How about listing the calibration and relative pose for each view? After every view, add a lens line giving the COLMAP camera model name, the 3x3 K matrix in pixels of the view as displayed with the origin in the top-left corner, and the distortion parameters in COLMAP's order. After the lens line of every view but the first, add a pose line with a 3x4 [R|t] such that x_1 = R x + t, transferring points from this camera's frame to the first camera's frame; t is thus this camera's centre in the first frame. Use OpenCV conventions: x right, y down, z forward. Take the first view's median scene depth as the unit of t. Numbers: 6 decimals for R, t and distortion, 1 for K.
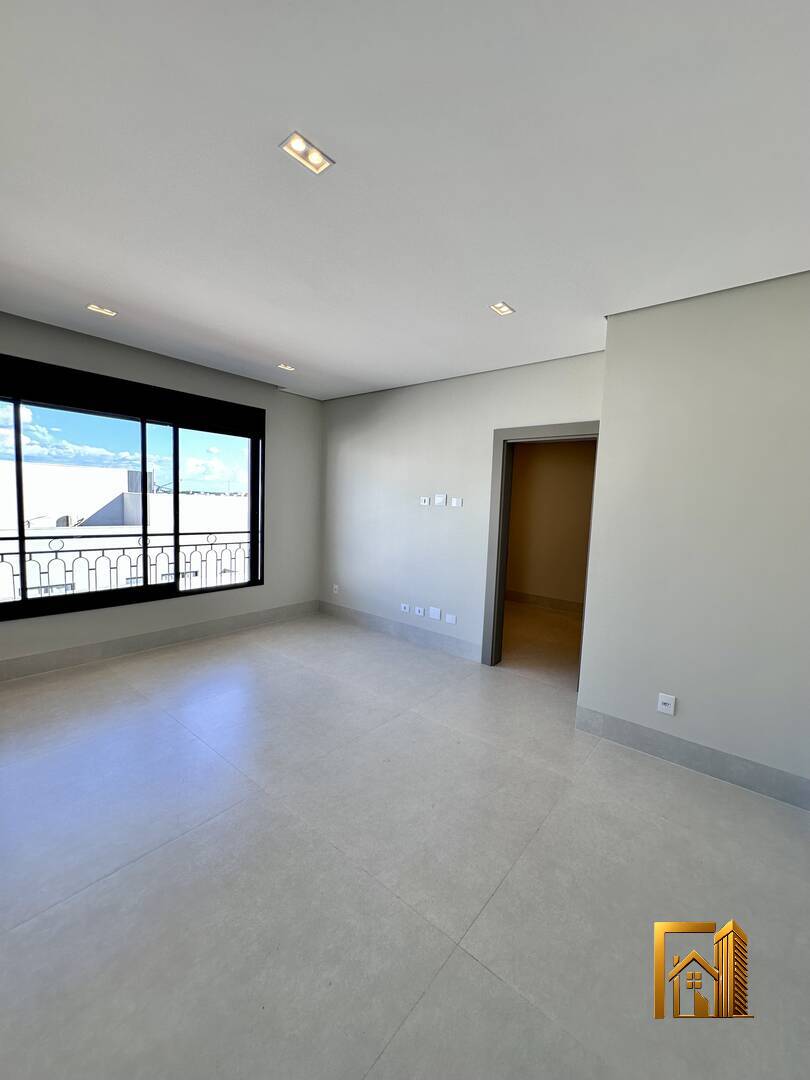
lens RADIAL K [[430.4, 0, 408.0], [0, 430.4, 549.9], [0, 0, 1]] dist [-0.001801, 0.000629]
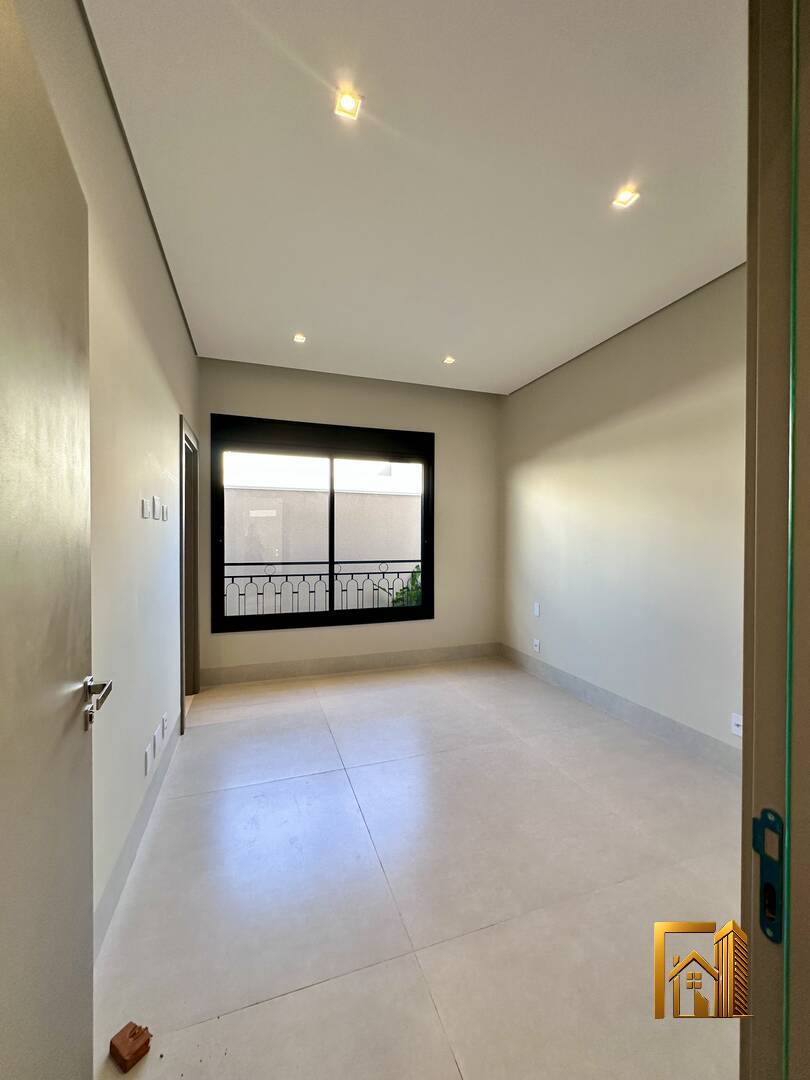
lens RADIAL K [[430.4, 0, 406.9], [0, 430.4, 536.1], [0, 0, 1]] dist [-0.001801, 0.000629]
pose [[0.811300, -0.023384, -0.584163, 0.164944], [-0.031929, 0.995936, -0.084211, -0.016285], [0.583758, 0.086972, 0.807256, 0.245564]]
